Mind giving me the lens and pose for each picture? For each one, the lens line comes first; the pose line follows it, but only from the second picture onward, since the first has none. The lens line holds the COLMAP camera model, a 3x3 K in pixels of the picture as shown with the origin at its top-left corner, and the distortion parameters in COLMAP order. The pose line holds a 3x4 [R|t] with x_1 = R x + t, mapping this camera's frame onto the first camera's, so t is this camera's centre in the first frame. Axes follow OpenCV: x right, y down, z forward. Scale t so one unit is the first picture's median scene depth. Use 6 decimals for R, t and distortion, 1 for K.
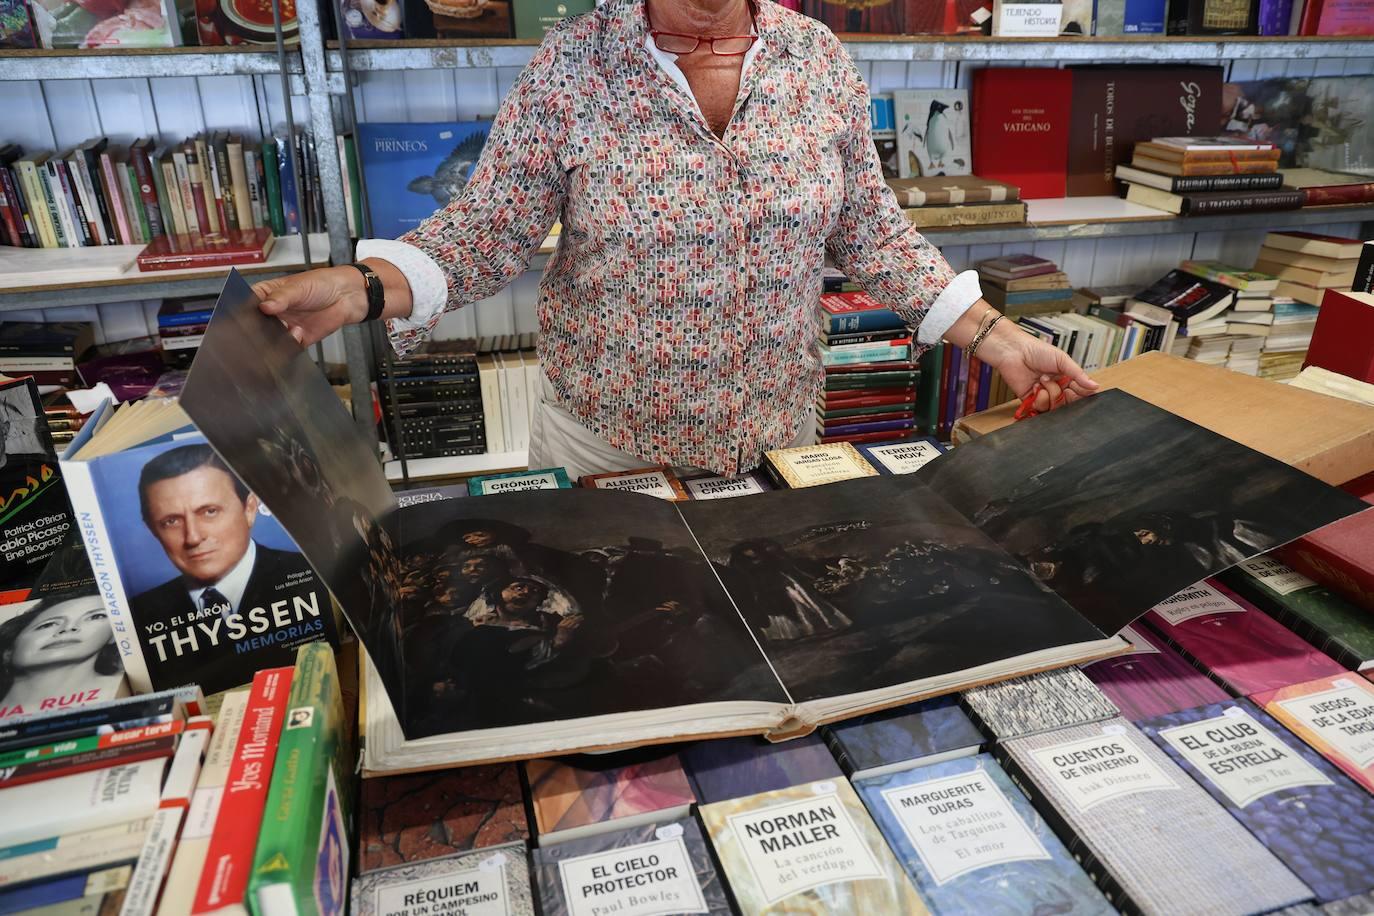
lens RADIAL K [[996.0, 0, 687.0], [0, 996.0, 458.0], [0, 0, 1]] dist [-0.085427, 0.081766]
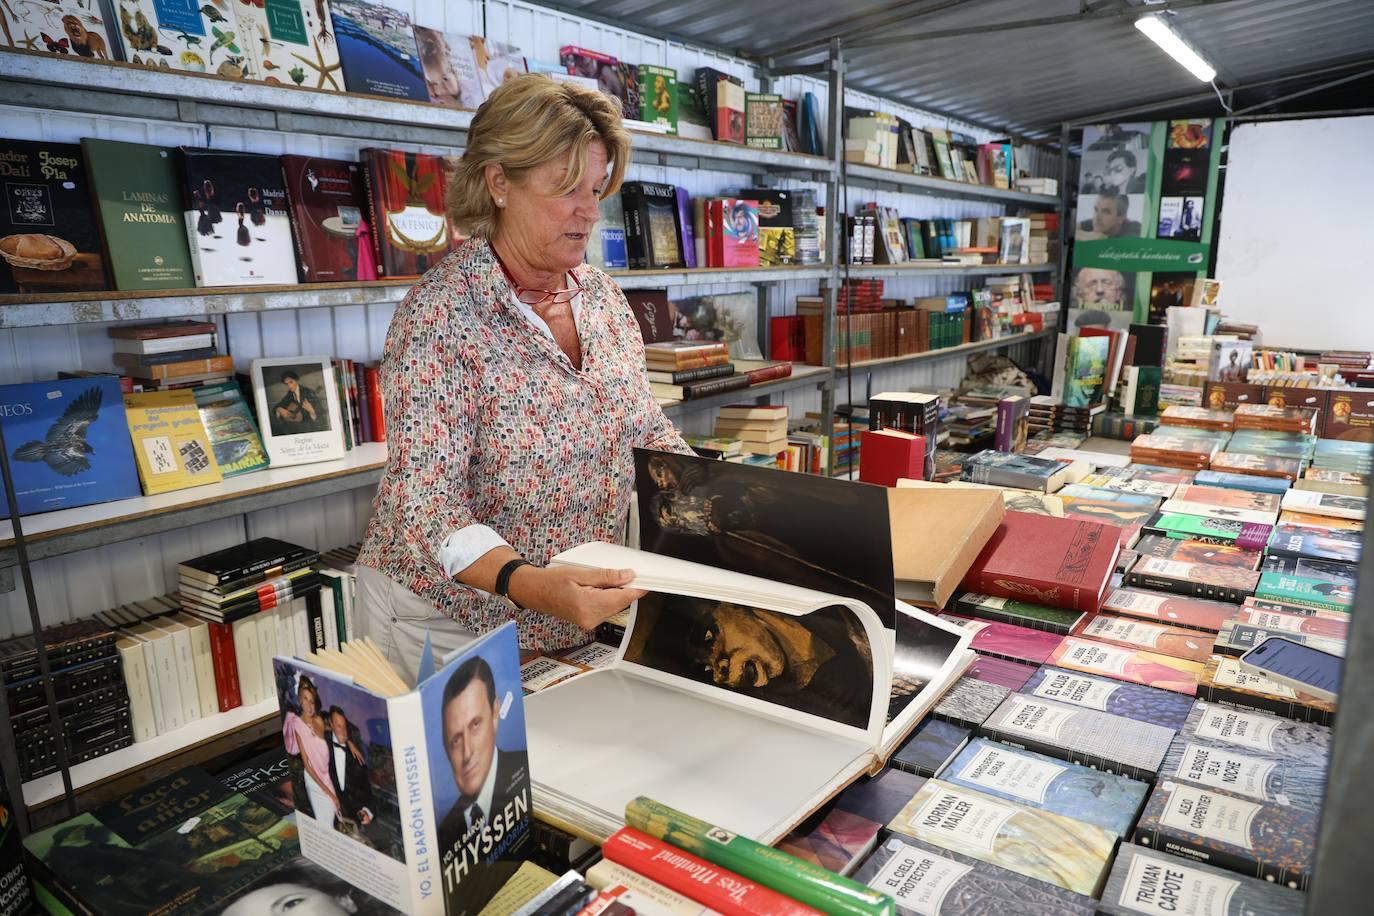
lens RADIAL K [[996.0, 0, 687.0], [0, 996.0, 458.0], [0, 0, 1]] dist [-0.085427, 0.081766]
pose [[0.785001, -0.132175, 0.605230, -0.320857], [0.261257, 0.956478, -0.129976, -0.006949], [-0.561709, 0.260152, 0.785368, -0.004910]]
